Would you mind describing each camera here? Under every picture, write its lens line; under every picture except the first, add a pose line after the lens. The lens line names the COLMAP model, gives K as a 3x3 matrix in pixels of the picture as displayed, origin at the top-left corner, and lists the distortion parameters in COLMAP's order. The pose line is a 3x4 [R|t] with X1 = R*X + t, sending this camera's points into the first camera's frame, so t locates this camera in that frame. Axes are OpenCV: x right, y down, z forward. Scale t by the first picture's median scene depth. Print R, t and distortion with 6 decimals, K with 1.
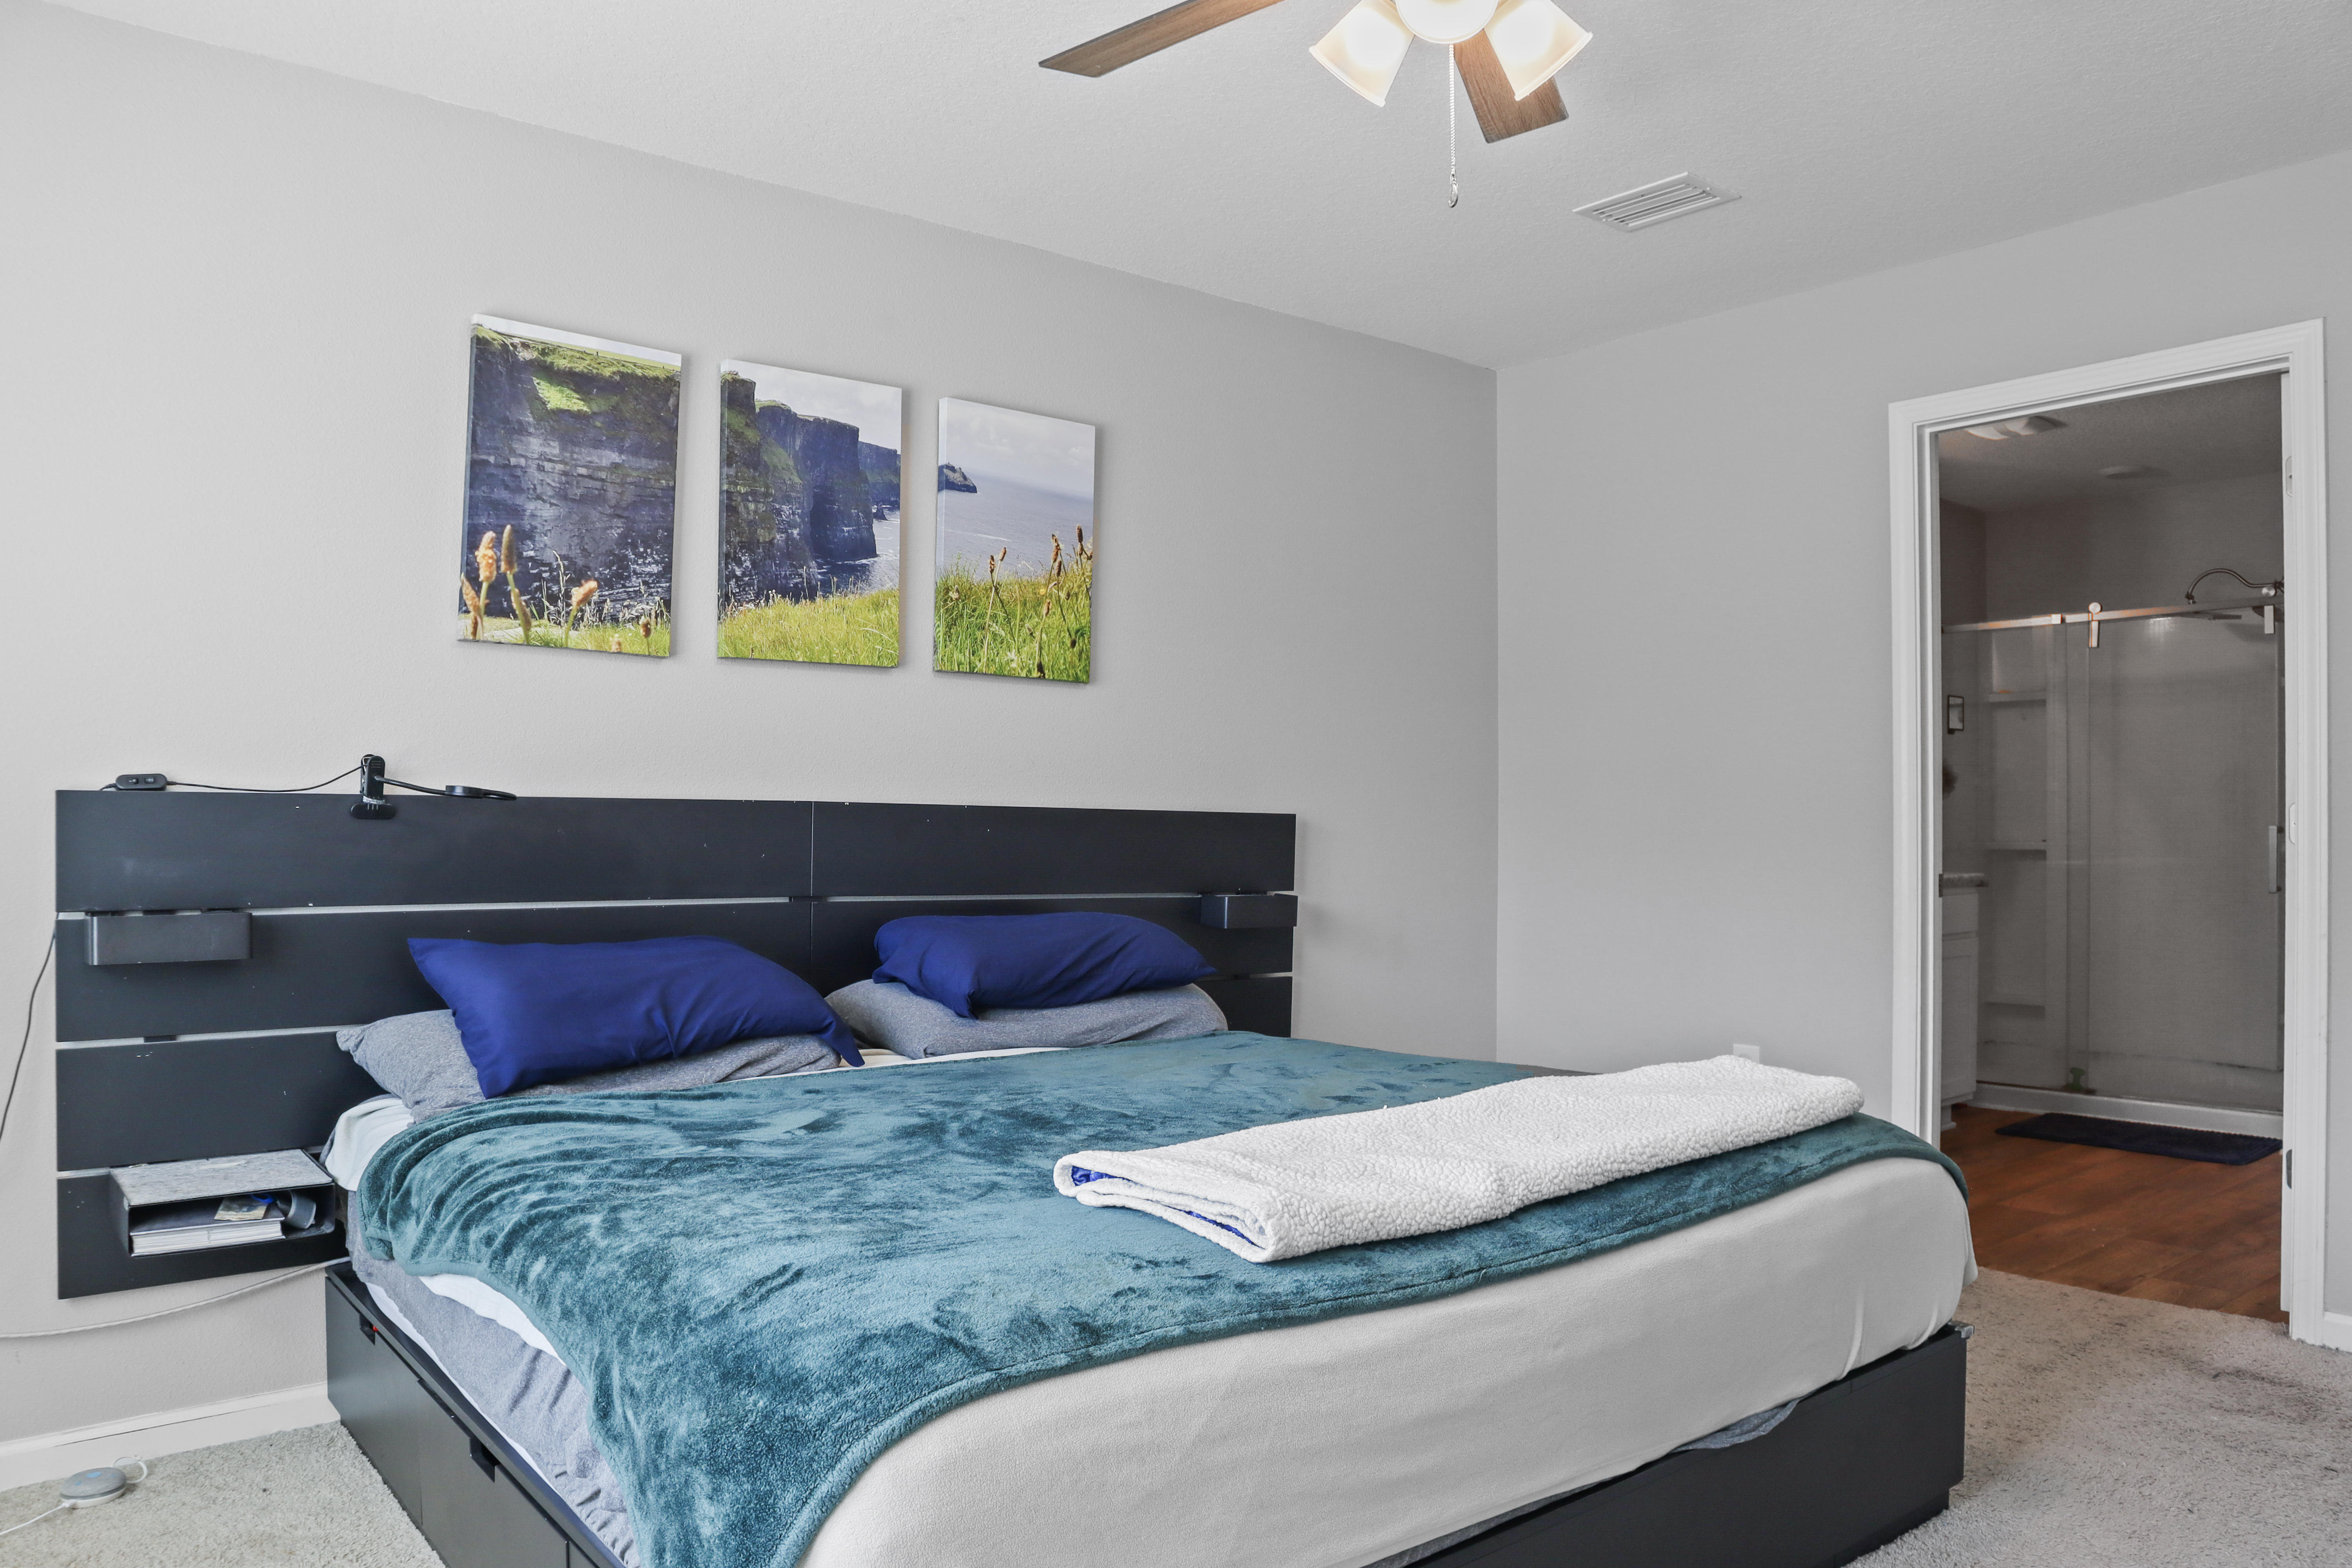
lens RADIAL K [[1648.2, 0, 1182.9], [0, 1648.2, 835.7], [0, 0, 1]] dist [-0.070635, 0.004036]
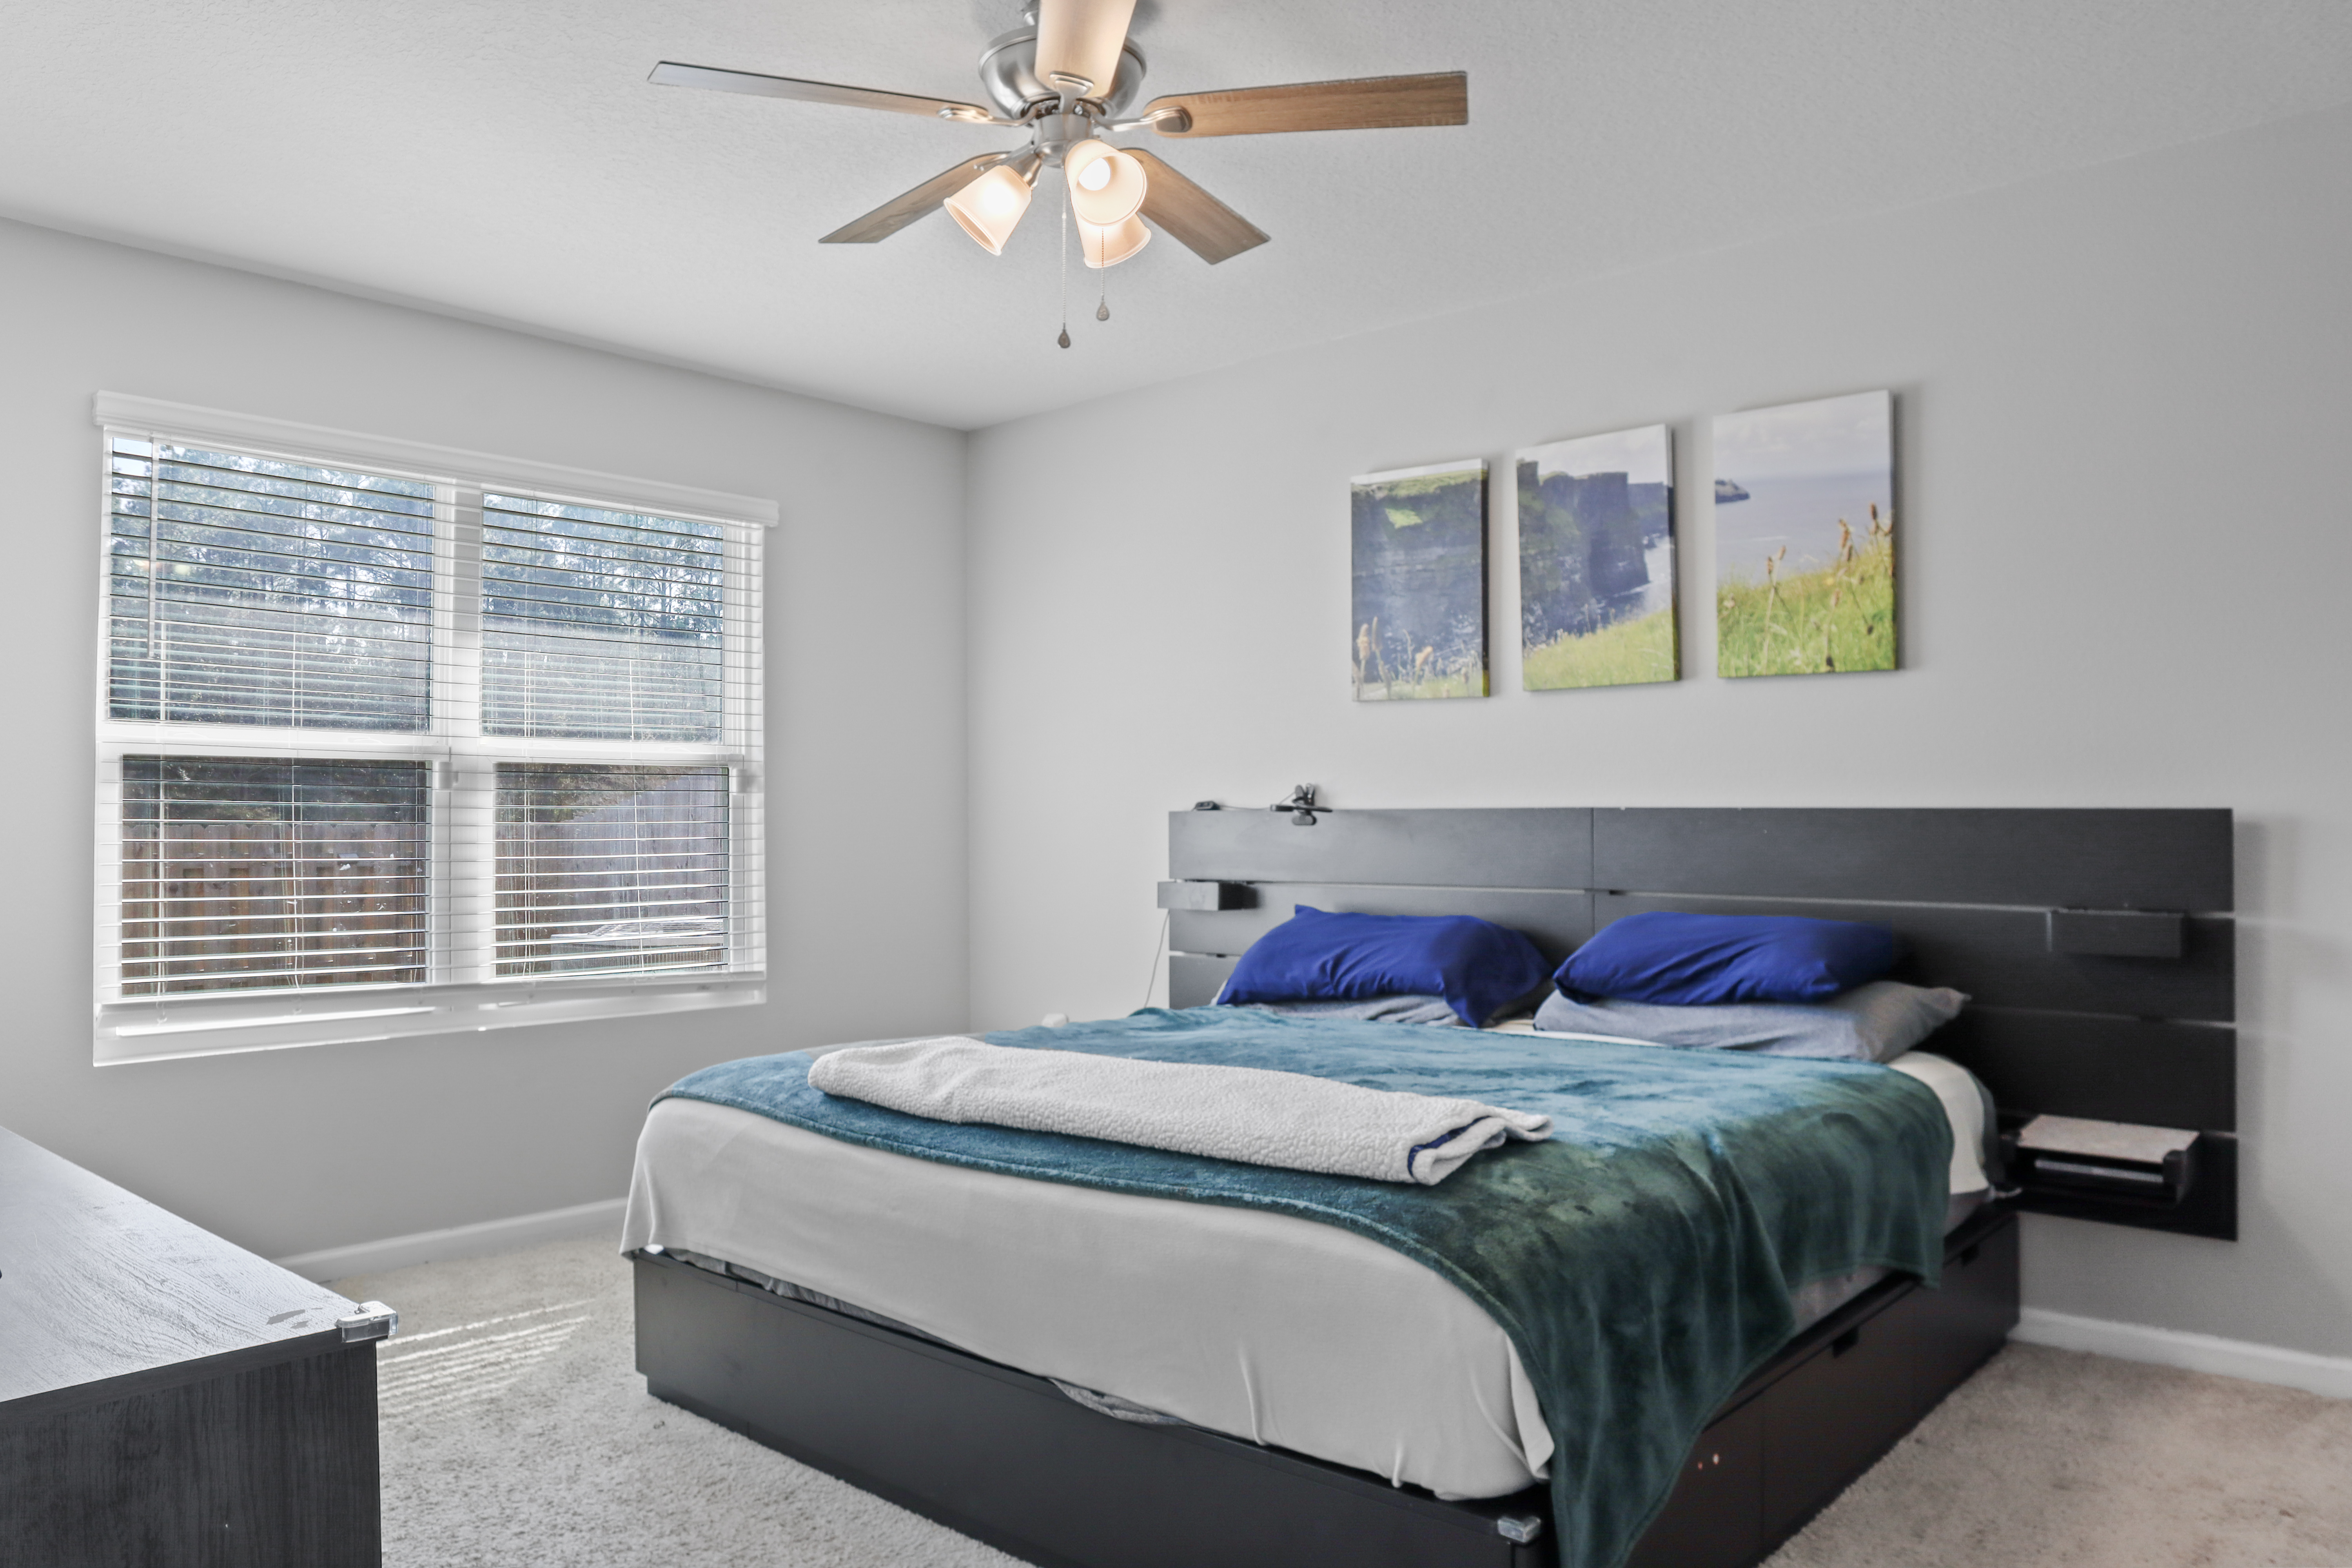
lens RADIAL K [[1645.6, 0, 1187.7], [0, 1645.6, 791.8], [0, 0, 1]] dist [-0.105077, 0.059482]
pose [[0.183297, -0.022659, -0.982796, 0.868893], [-0.000273, 0.999733, -0.023100, -0.005031], [0.983057, 0.004503, 0.183242, 0.521634]]
